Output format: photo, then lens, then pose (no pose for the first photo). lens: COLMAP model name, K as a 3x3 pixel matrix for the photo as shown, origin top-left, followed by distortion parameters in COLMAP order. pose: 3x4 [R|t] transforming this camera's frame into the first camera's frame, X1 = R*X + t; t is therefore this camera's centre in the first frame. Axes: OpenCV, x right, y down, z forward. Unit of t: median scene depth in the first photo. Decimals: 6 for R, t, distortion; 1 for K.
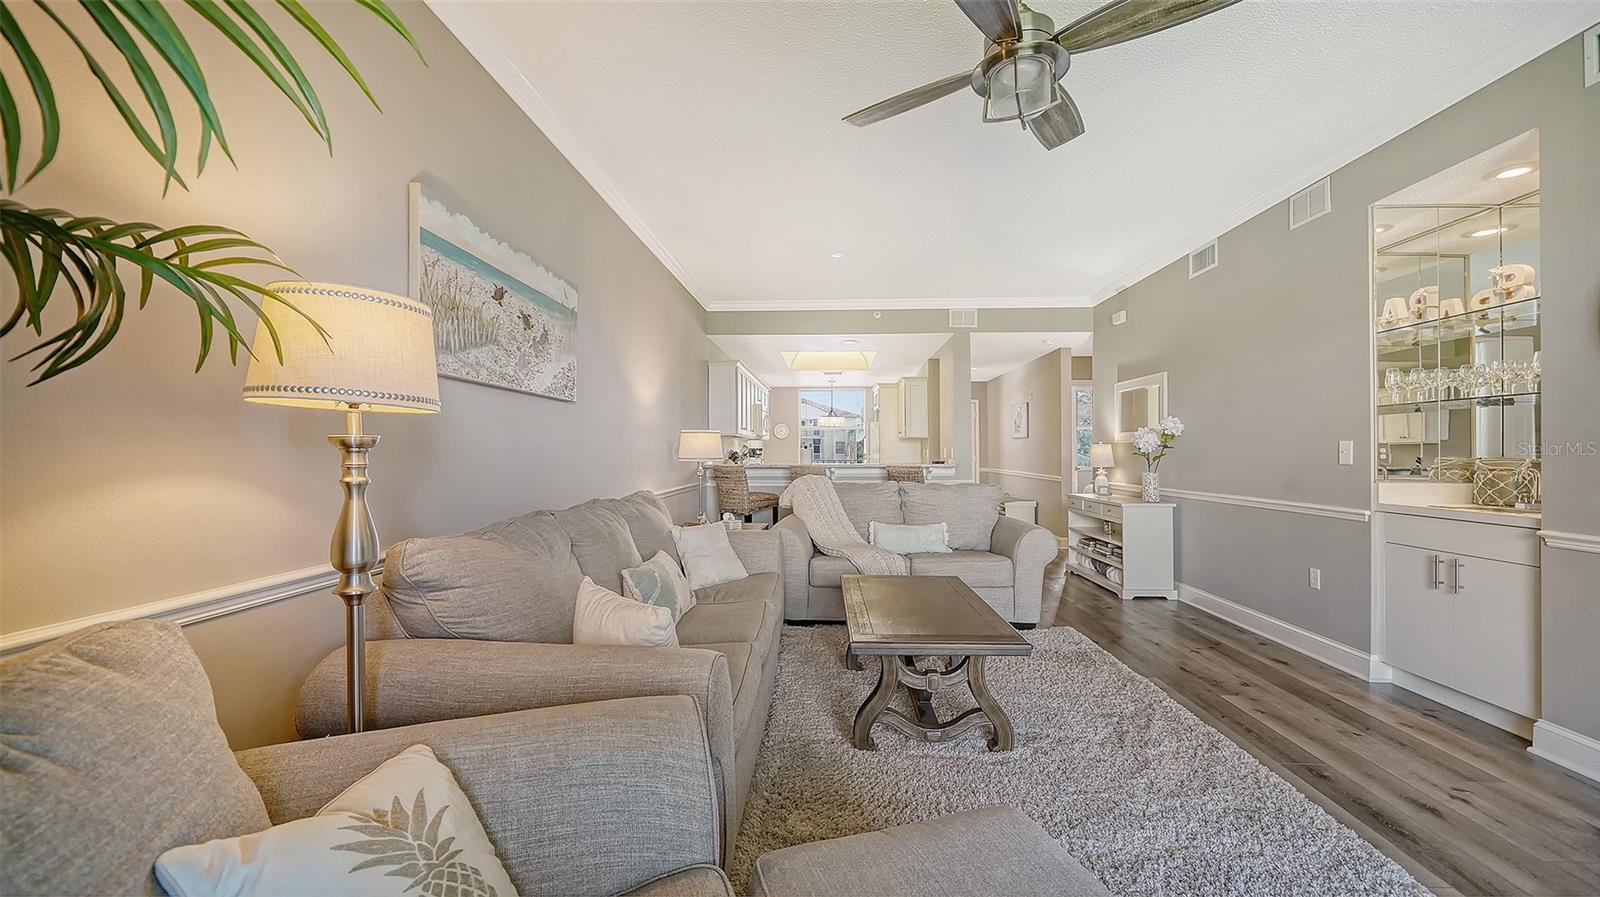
lens RADIAL K [[622.3, 0, 807.1], [0, 622.3, 441.8], [0, 0, 1]] dist [0.006220, -0.001204]
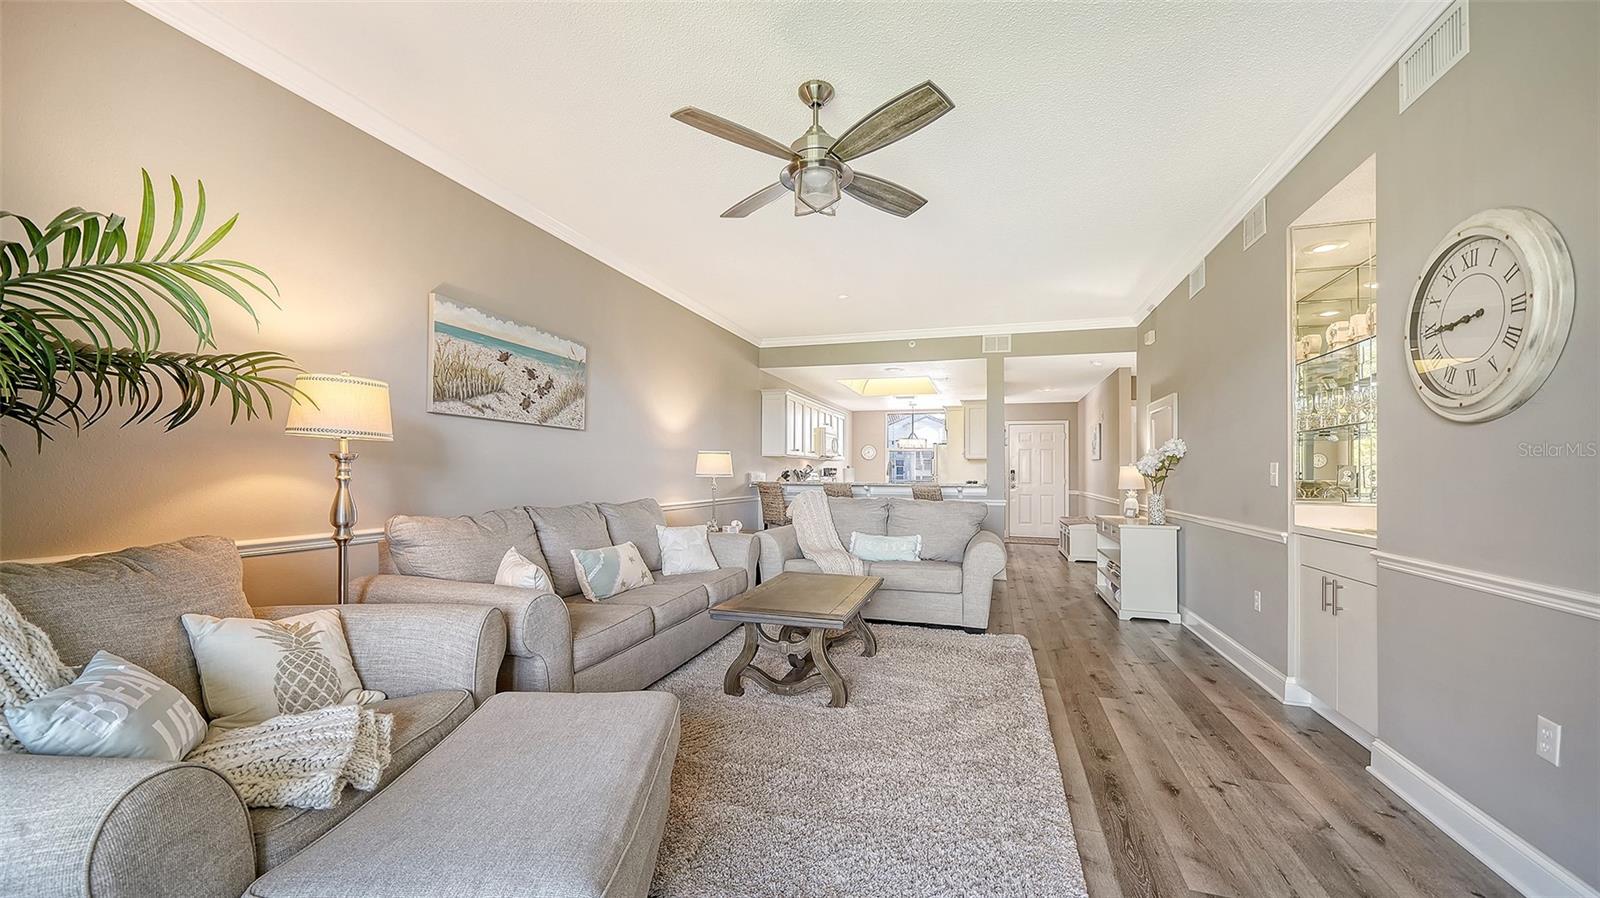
lens RADIAL K [[622.3, 0, 802.6], [0, 622.3, 458.1], [0, 0, 1]] dist [0.006220, -0.001204]
pose [[0.965919, 0.004230, -0.258811, 0.470652], [-0.006409, 0.999951, -0.007576, 0.004303], [0.258766, 0.008976, 0.965898, -0.189249]]
